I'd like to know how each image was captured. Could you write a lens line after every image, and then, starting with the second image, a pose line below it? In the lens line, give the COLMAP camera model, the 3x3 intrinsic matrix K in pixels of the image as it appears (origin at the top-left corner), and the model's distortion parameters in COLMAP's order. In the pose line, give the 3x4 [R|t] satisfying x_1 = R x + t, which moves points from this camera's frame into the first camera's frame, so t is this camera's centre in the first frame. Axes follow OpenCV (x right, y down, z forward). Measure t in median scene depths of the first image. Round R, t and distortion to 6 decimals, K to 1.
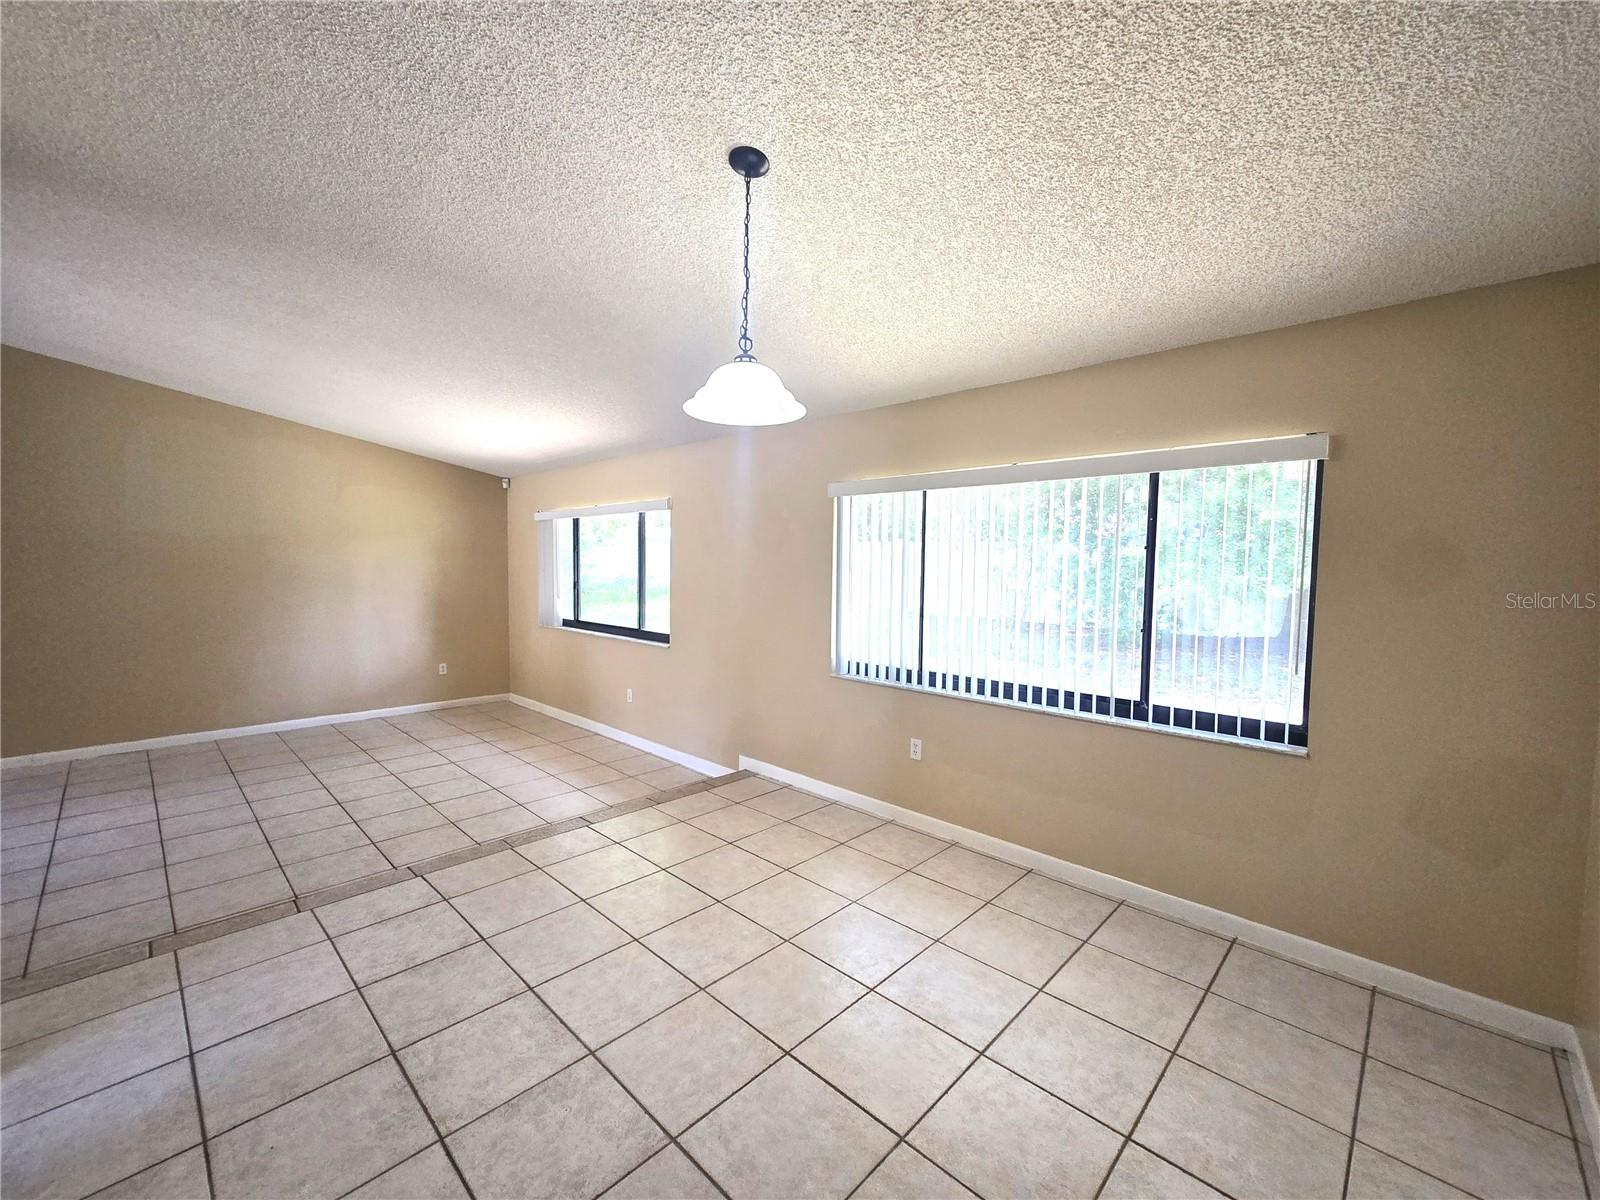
lens RADIAL K [[654.4, 0, 800.0], [0, 654.4, 600.0], [0, 0, 1]] dist [-0.000541, -0.000072]
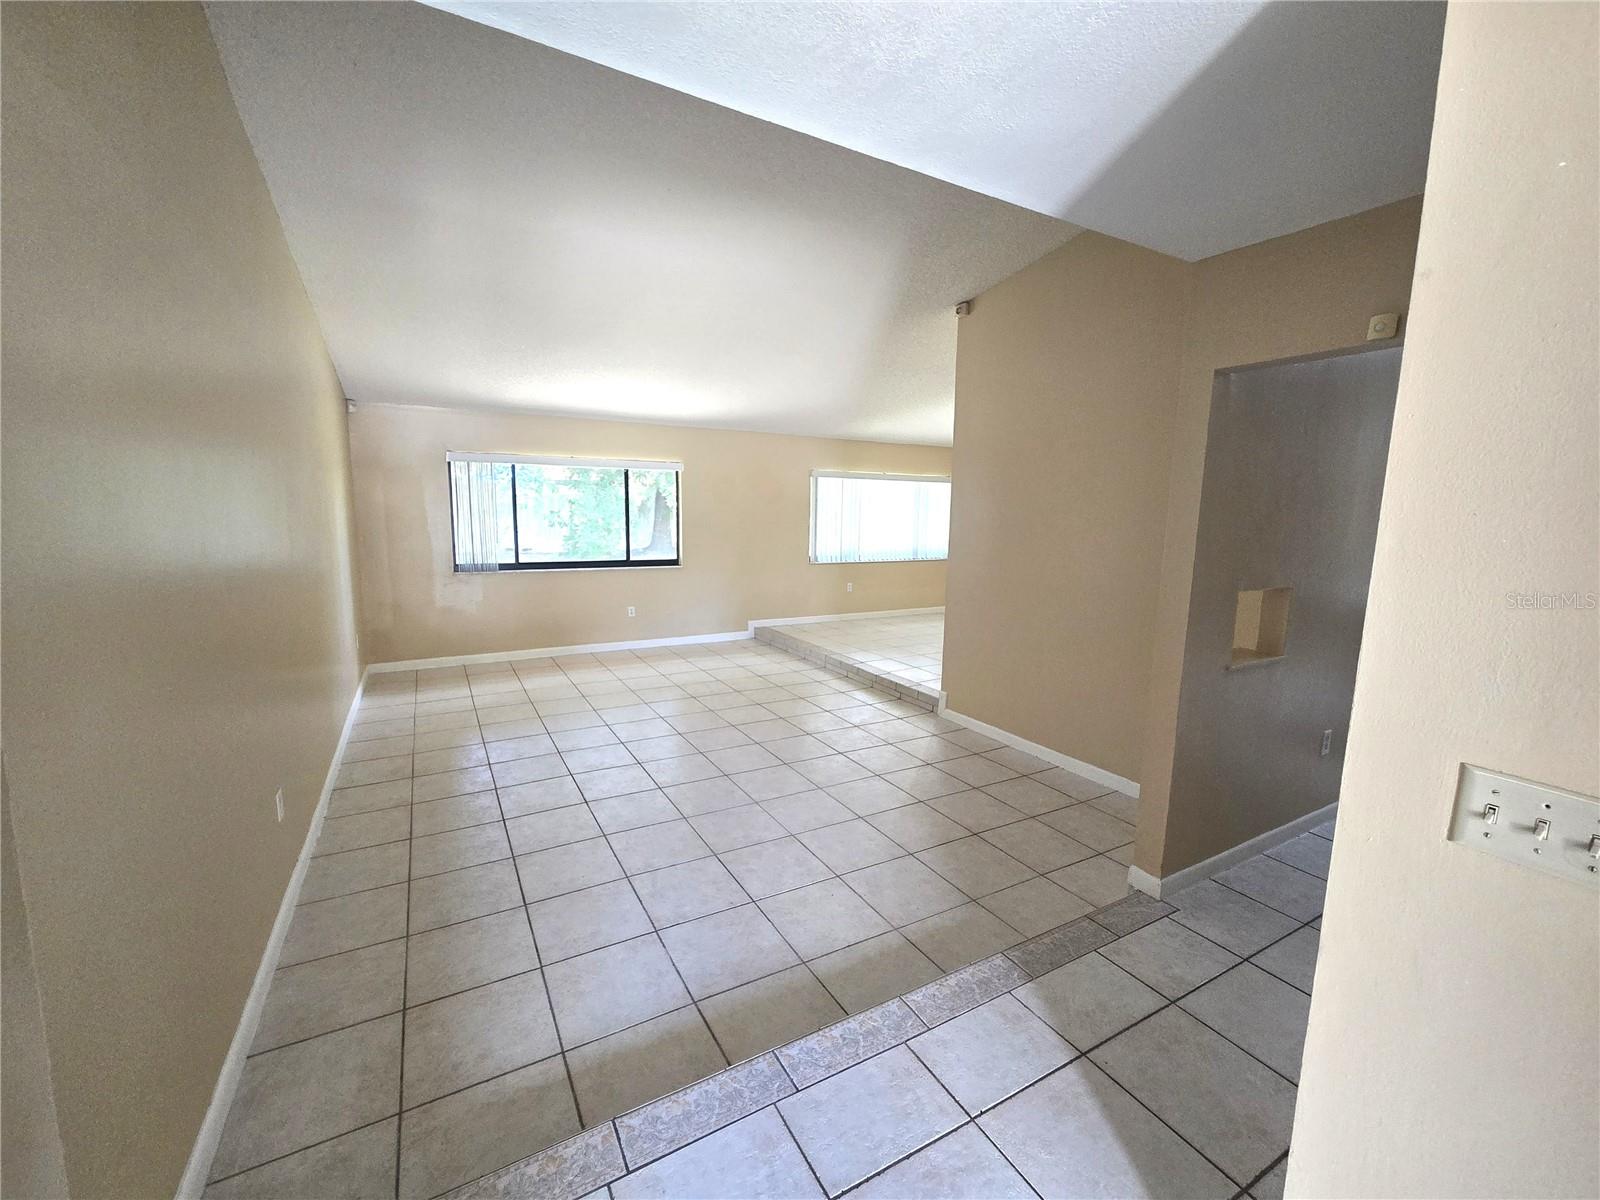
lens RADIAL K [[654.4, 0, 800.0], [0, 654.4, 600.0], [0, 0, 1]] dist [-0.000541, -0.000072]
pose [[0.284546, -0.148530, 0.947086, -1.395060], [0.034240, 0.988869, 0.144795, -0.052990], [-0.958051, -0.008772, 0.286465, 0.307059]]
